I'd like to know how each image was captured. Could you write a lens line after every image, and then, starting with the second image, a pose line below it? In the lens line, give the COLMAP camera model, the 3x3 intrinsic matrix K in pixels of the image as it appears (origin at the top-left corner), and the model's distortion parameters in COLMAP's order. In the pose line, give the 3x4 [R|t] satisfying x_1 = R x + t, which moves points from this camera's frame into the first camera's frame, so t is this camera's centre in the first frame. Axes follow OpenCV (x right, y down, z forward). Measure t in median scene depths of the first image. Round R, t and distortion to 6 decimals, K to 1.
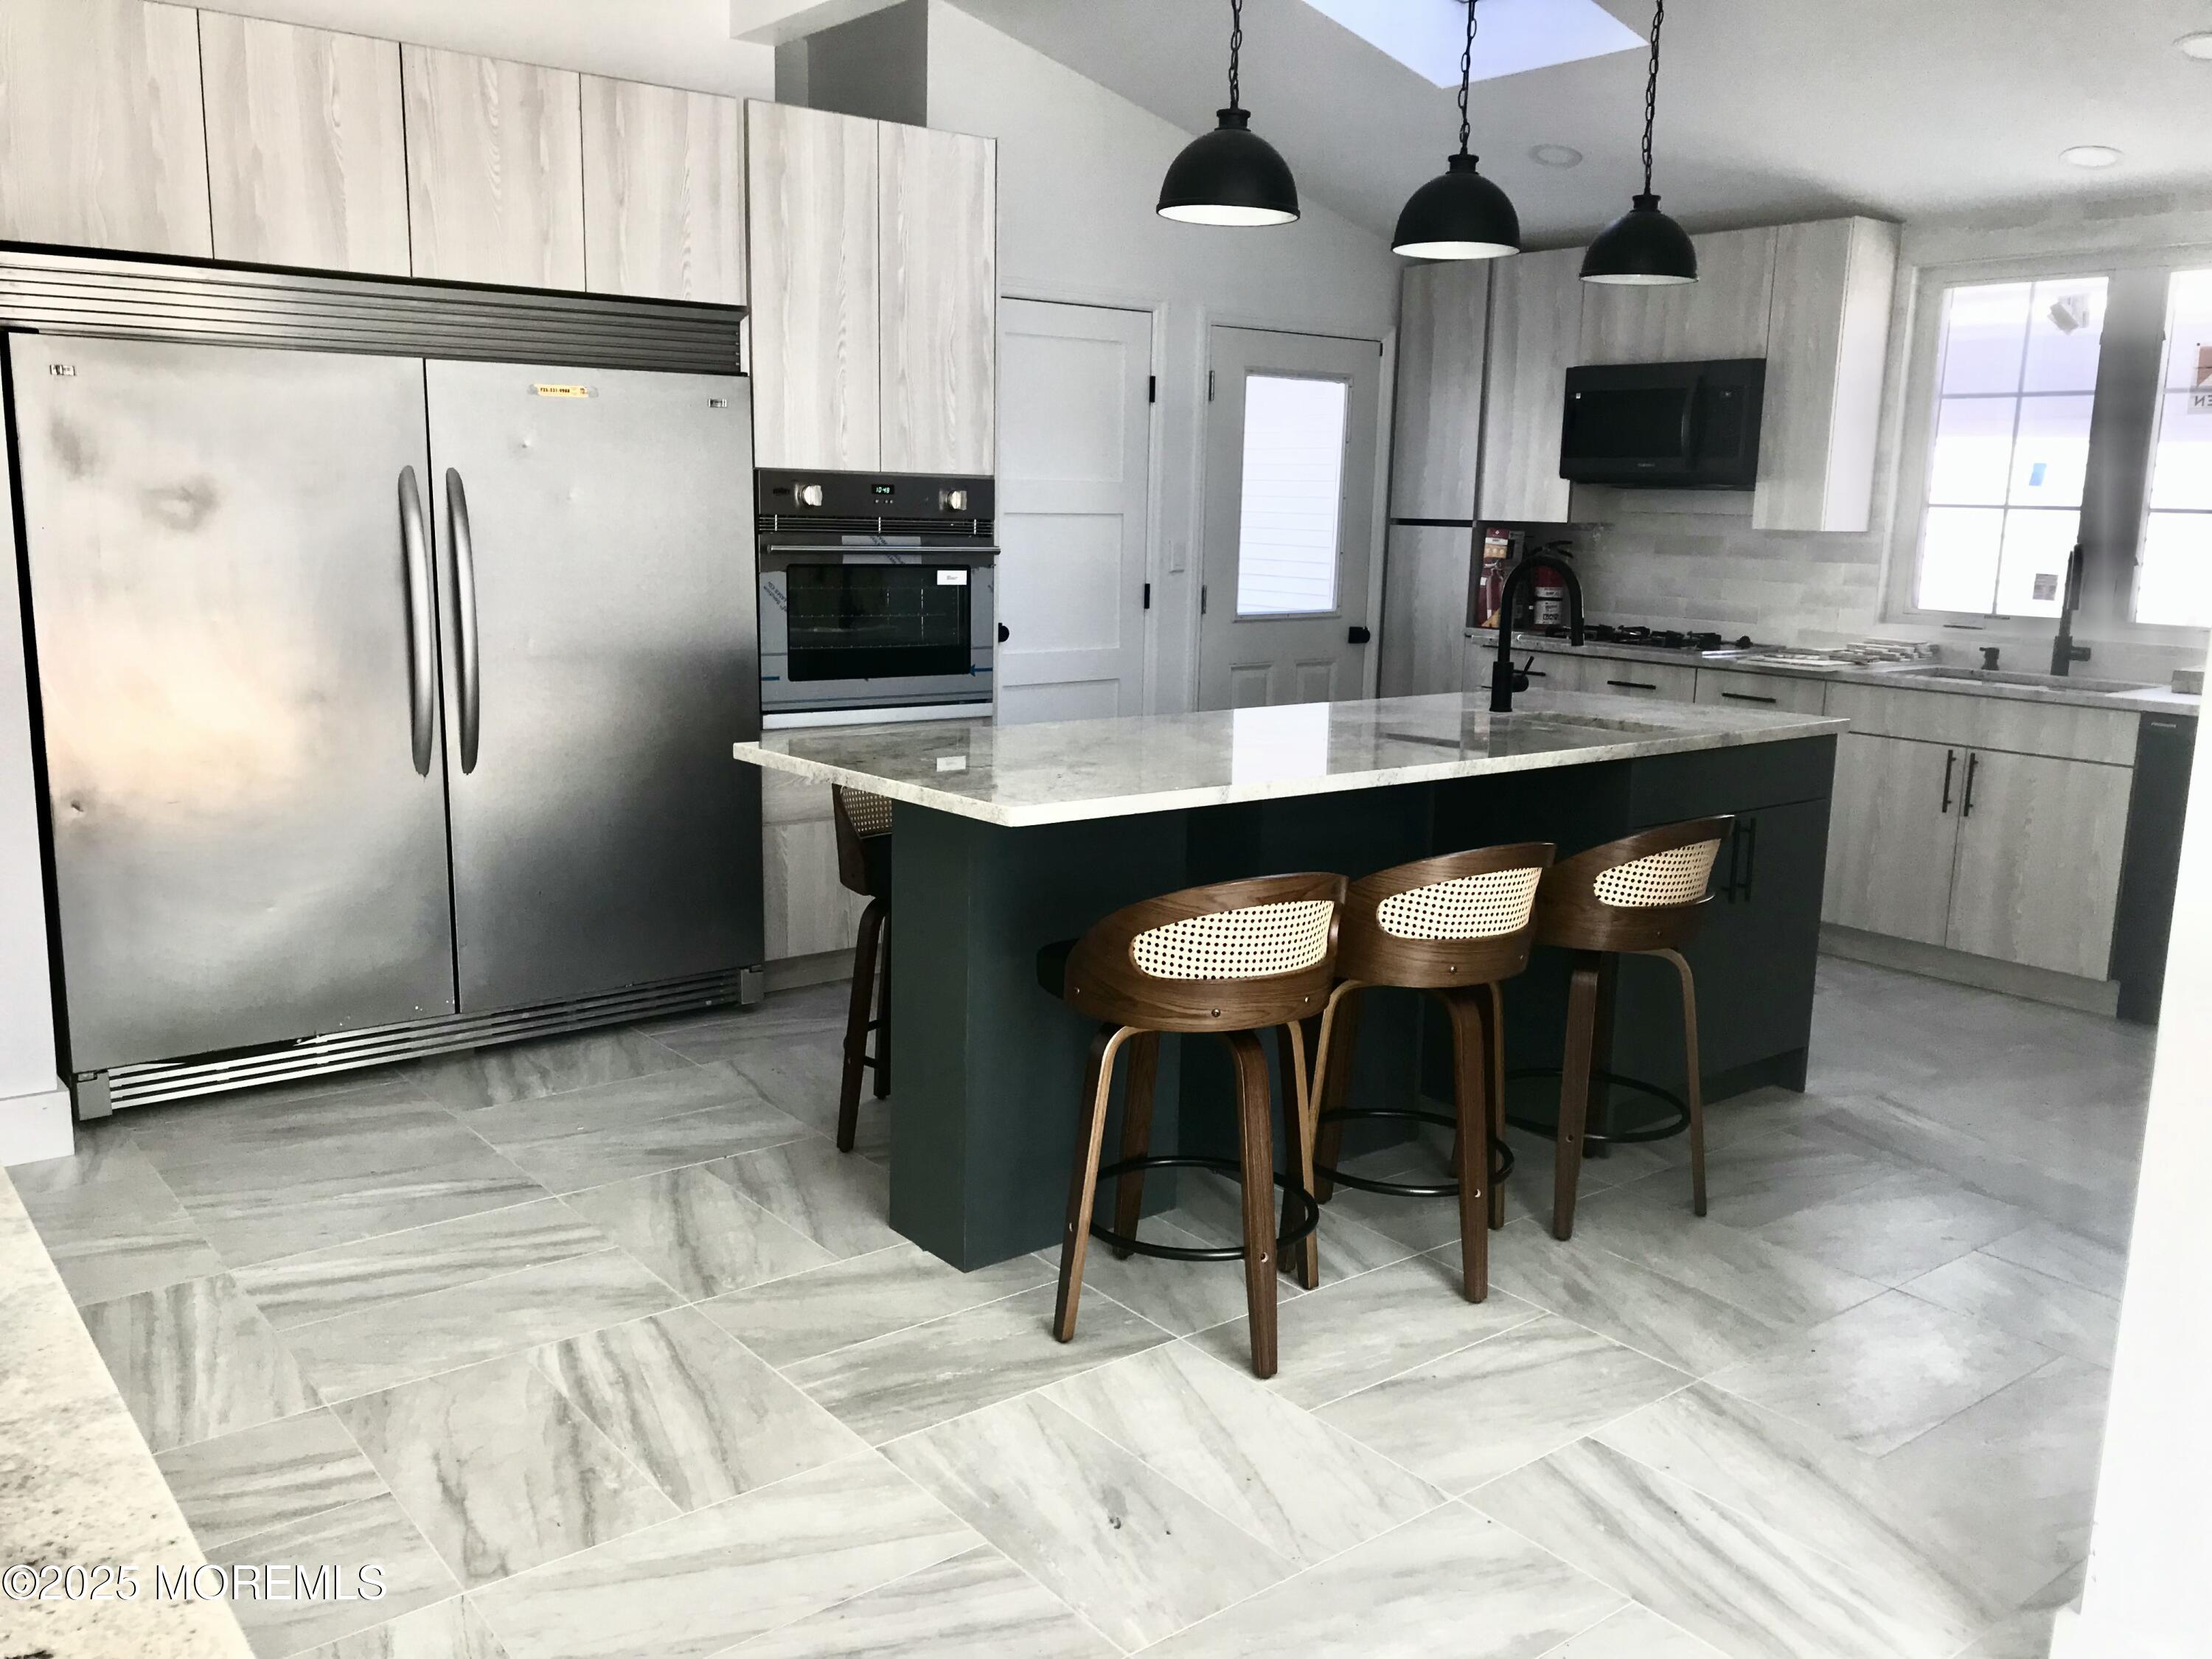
lens RADIAL K [[1833.4, 0, 1099.8], [0, 1833.4, 826.9], [0, 0, 1]] dist [0.042786, -0.031413]
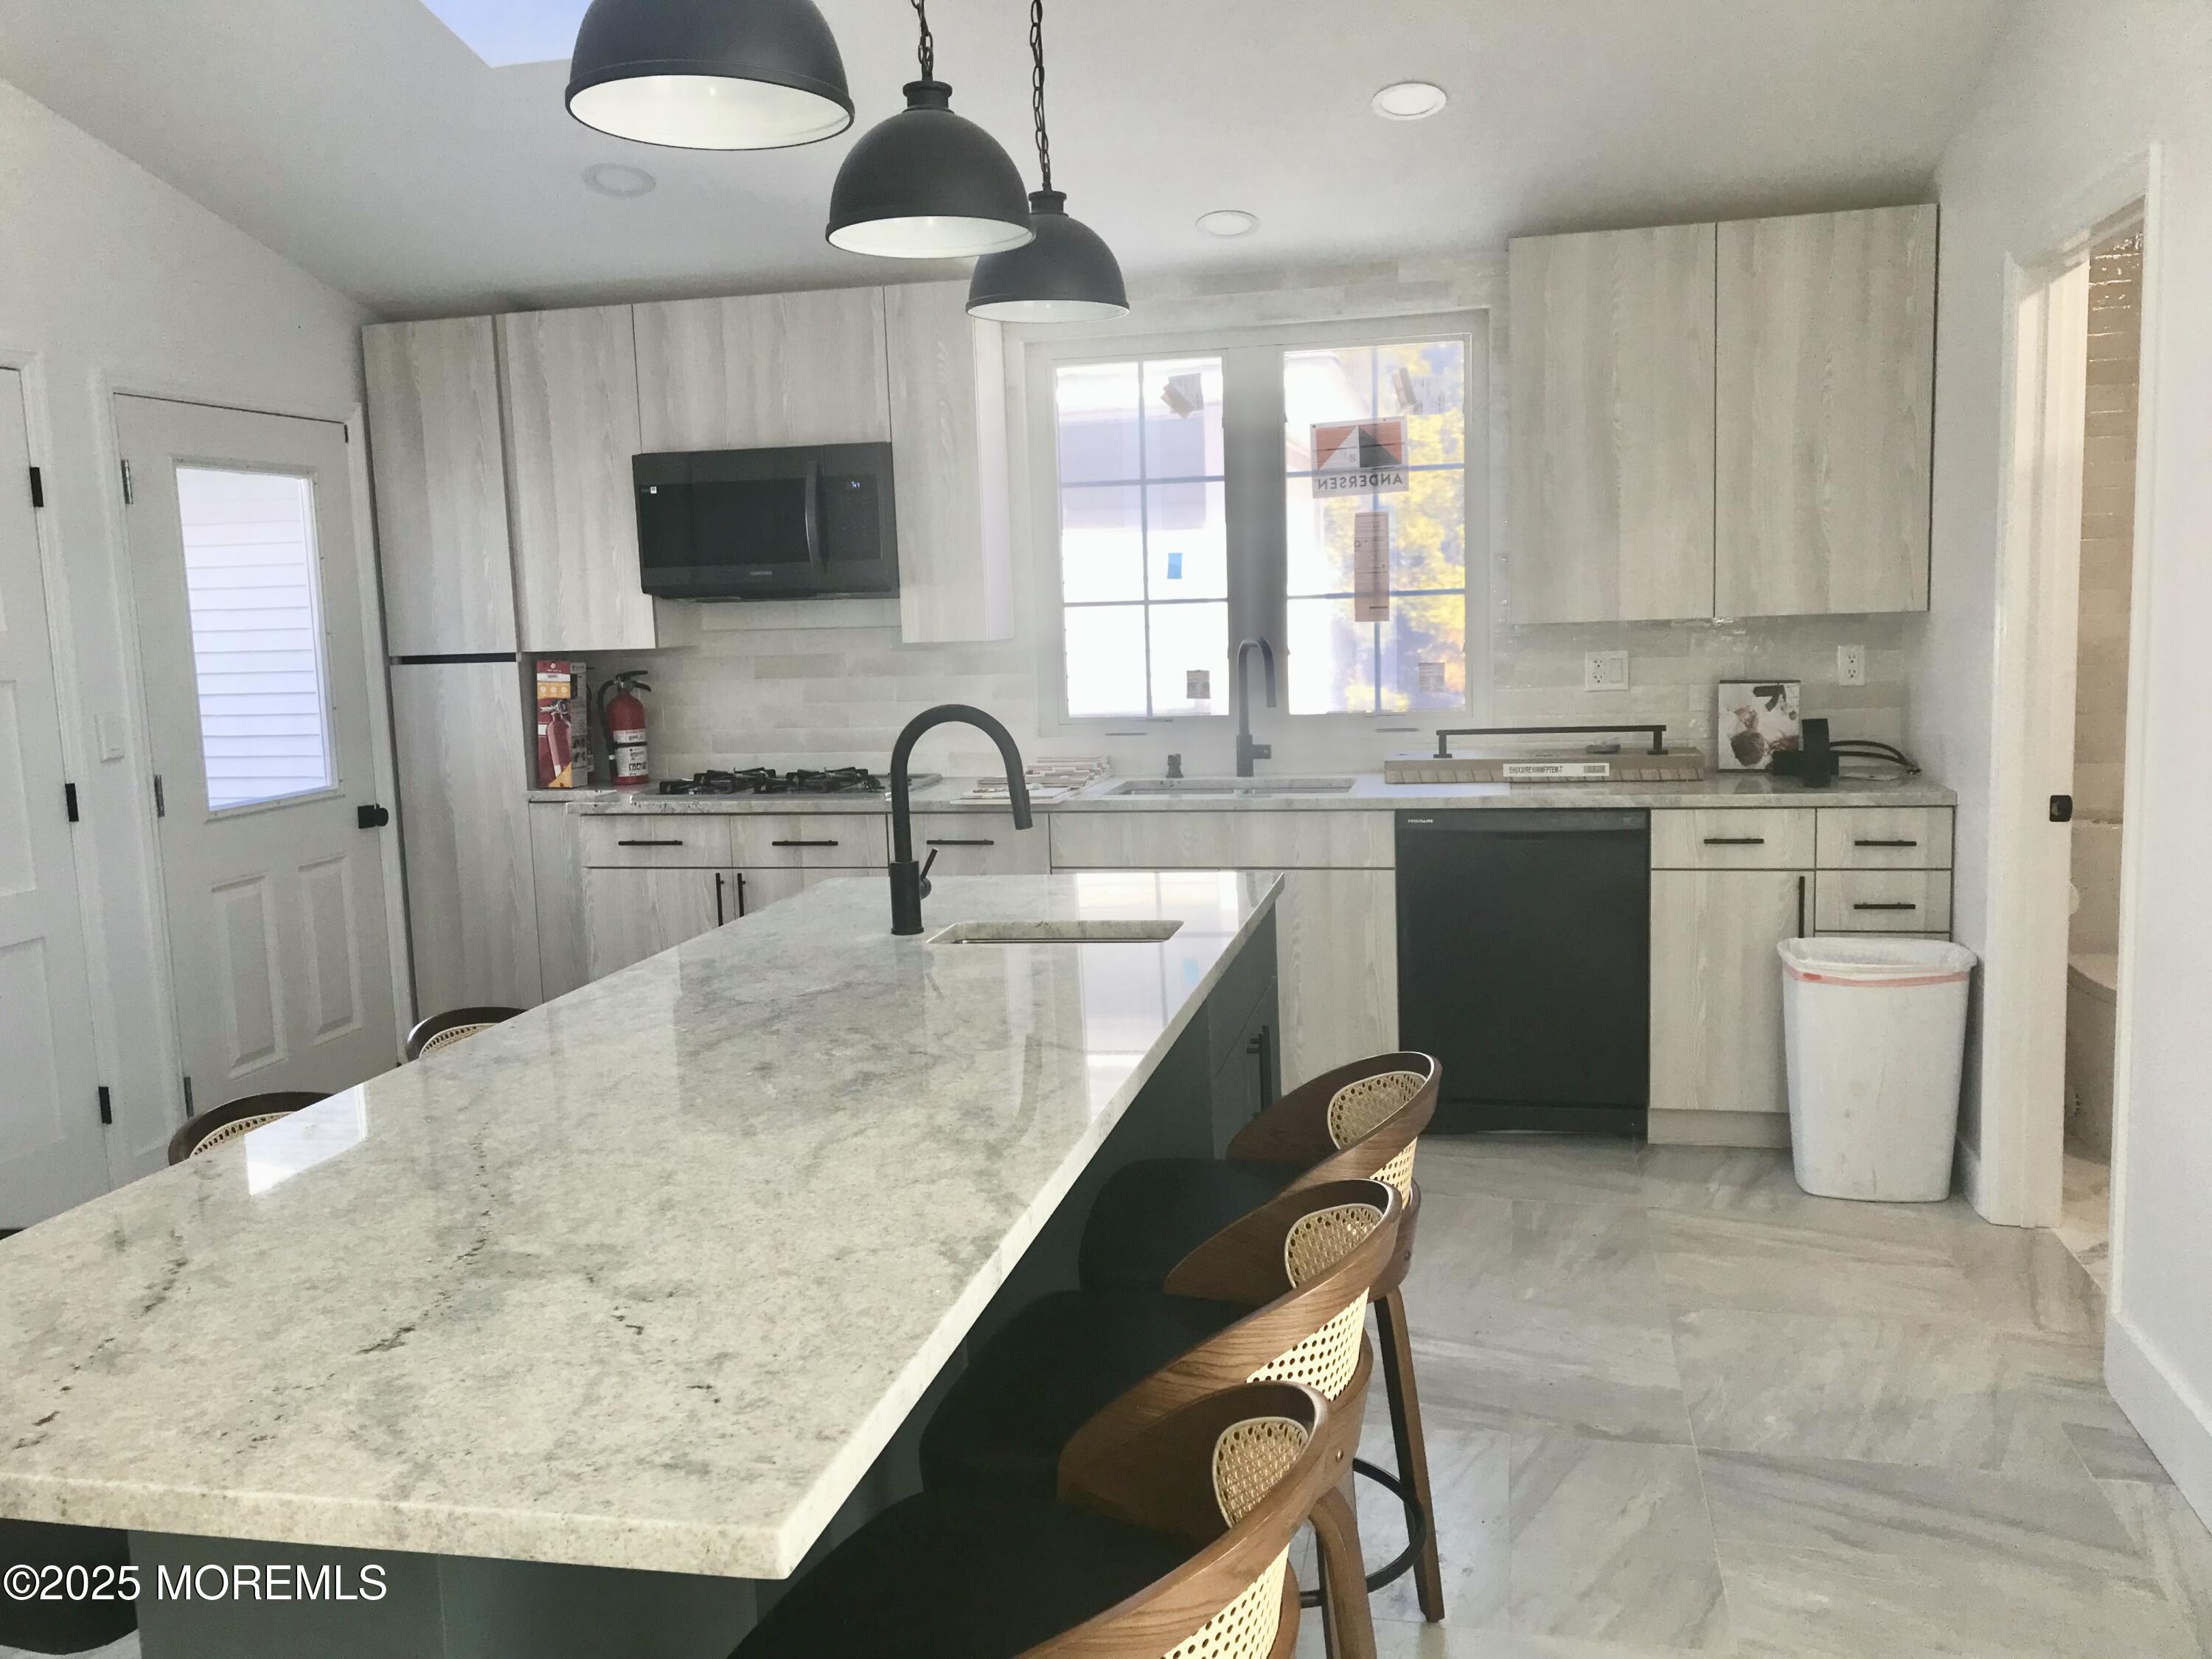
lens RADIAL K [[1833.4, 0, 1106.3], [0, 1833.4, 840.4], [0, 0, 1]] dist [0.042786, -0.031413]
pose [[0.782340, -0.132494, 0.608597, -0.088807], [0.163229, 0.986576, 0.004955, -0.056367], [-0.601083, 0.095464, 0.793464, 0.263909]]
